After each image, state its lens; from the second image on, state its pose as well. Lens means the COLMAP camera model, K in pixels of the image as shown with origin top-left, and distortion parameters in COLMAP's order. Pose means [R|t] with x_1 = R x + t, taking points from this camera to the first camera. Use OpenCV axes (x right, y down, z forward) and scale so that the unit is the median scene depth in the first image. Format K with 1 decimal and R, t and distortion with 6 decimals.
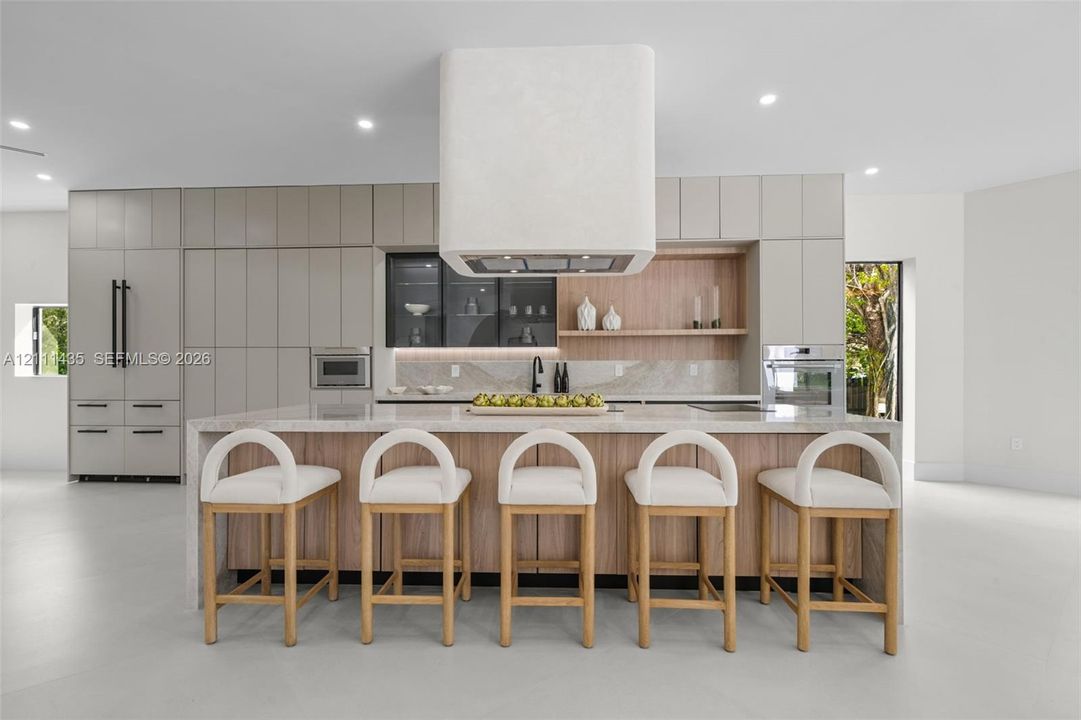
lens RADIAL K [[504.3, 0, 533.2], [0, 504.3, 366.1], [0, 0, 1]] dist [-0.001175, 0.000022]
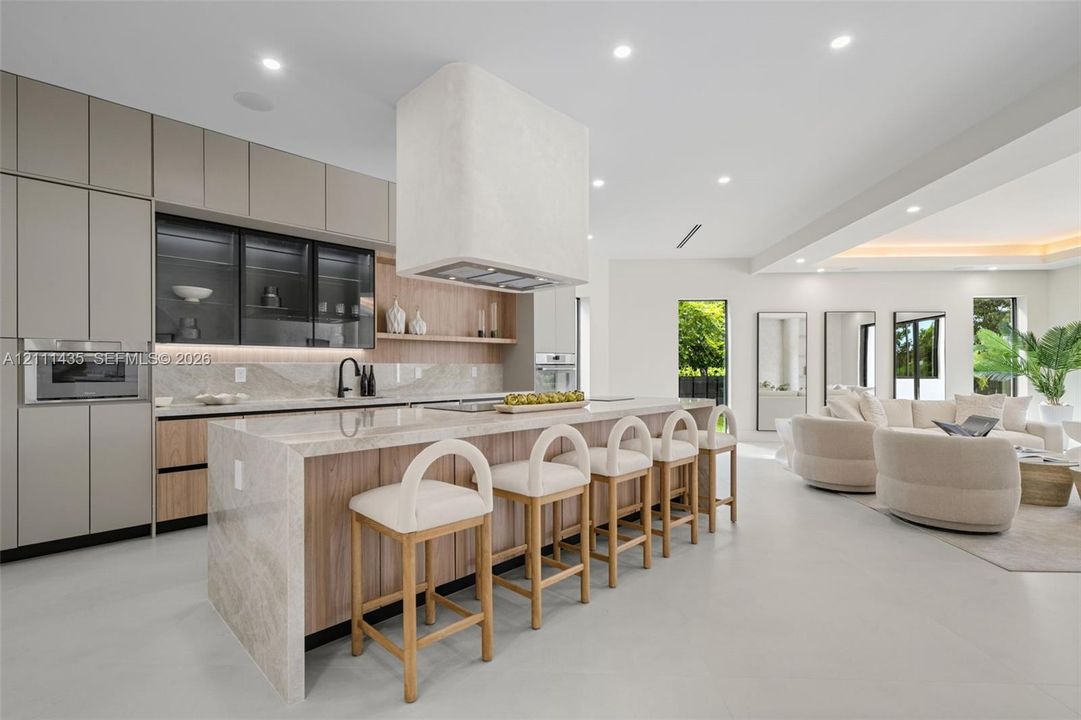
lens RADIAL K [[504.3, 0, 532.3], [0, 504.3, 367.0], [0, 0, 1]] dist [-0.001175, 0.000022]
pose [[0.665916, 0.002218, 0.746023, -0.464415], [-0.003160, 0.999995, -0.000153, -0.004120], [-0.746020, -0.002256, 0.665920, 0.116875]]
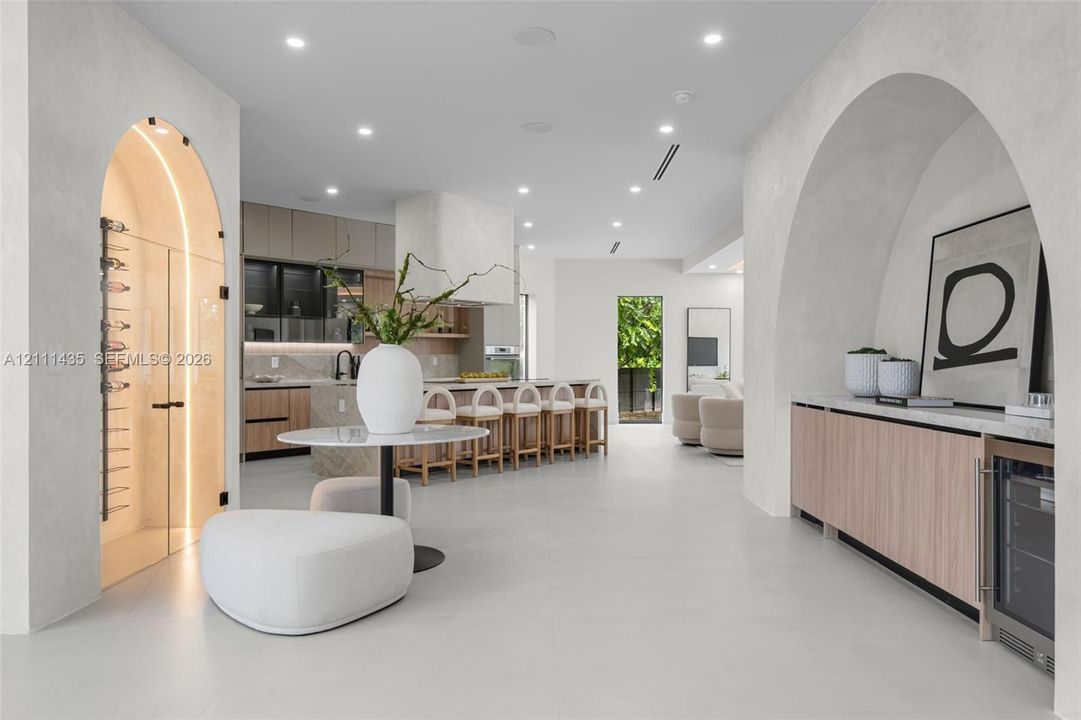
lens RADIAL K [[791.7, 0, 539.6], [0, 791.7, 358.0], [0, 0, 1]] dist [0.004995, -0.000177]
pose [[0.628366, 0.000680, 0.777917, -1.237349], [-0.003694, 0.999991, 0.002109, -0.007045], [-0.777909, -0.004199, 0.628363, -0.642143]]
